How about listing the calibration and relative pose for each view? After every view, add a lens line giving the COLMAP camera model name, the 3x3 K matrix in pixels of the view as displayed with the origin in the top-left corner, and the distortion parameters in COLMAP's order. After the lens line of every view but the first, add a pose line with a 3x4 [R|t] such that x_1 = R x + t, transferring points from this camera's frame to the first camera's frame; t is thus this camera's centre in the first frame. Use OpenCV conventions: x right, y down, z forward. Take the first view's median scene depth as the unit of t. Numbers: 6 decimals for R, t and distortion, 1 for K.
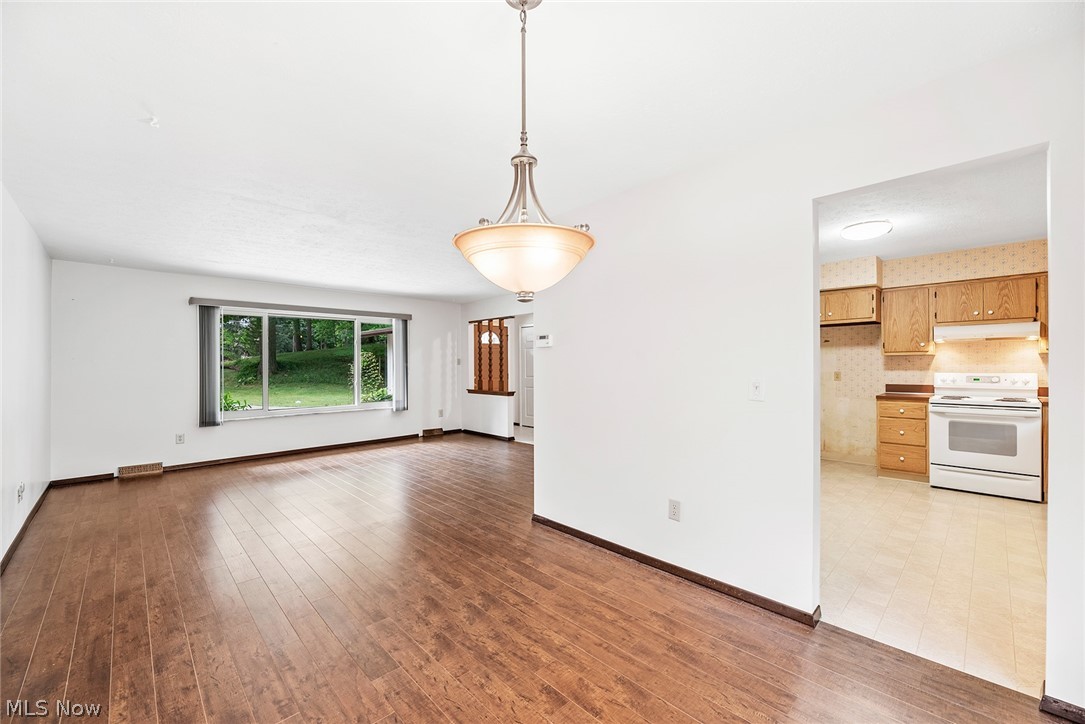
lens RADIAL K [[431.0, 0, 542.1], [0, 431.0, 366.0], [0, 0, 1]] dist [-0.001241, -0.000263]
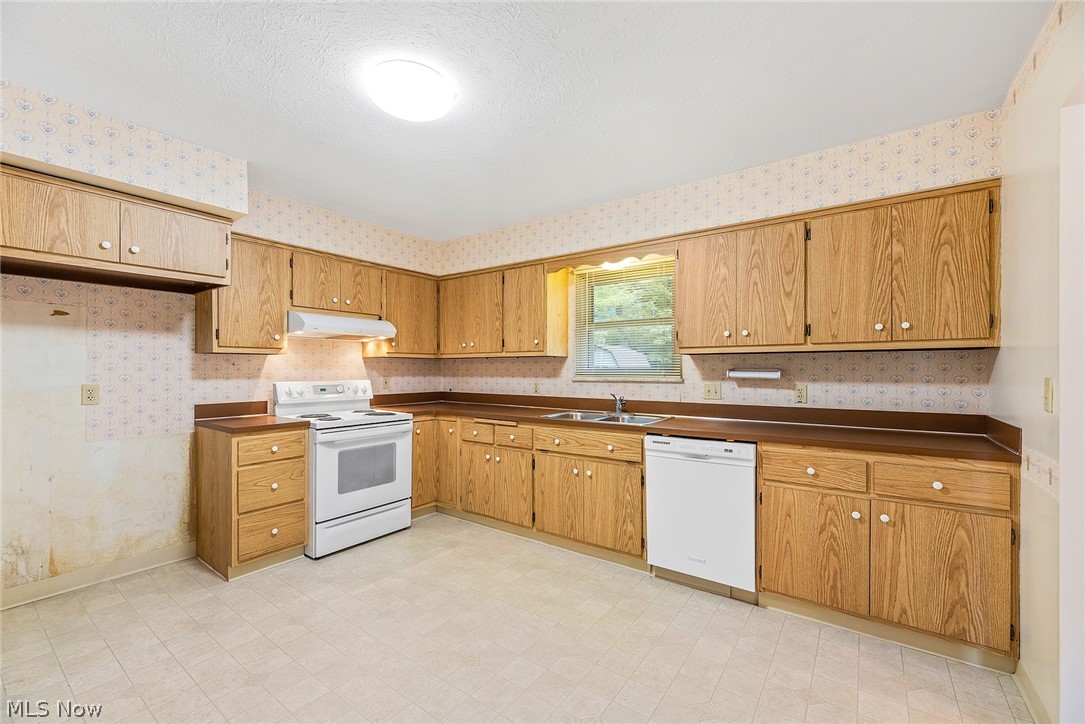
lens RADIAL K [[446.9, 0, 542.2], [0, 446.9, 370.8], [0, 0, 1]] dist [0.000981, 0.000050]
pose [[-0.178076, 0.001590, 0.984016, 0.184446], [0.002303, 0.999997, -0.001199, 0.000683], [-0.984014, 0.002053, -0.178079, 0.773688]]
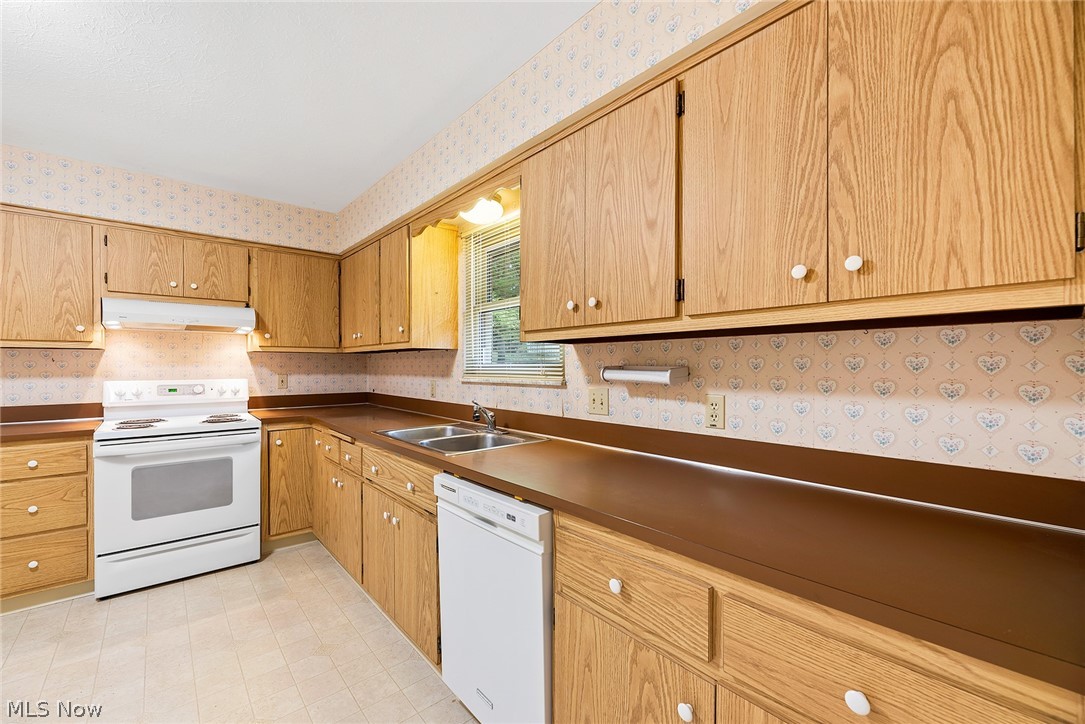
lens RADIAL K [[446.5, 0, 543.5], [0, 446.5, 367.6], [0, 0, 1]] dist [-0.000666, -0.000041]
pose [[0.048332, 0.000643, 0.998831, 0.382880], [0.001333, 0.999999, -0.000709, -0.000588], [-0.998830, 0.001366, 0.048331, 0.426554]]
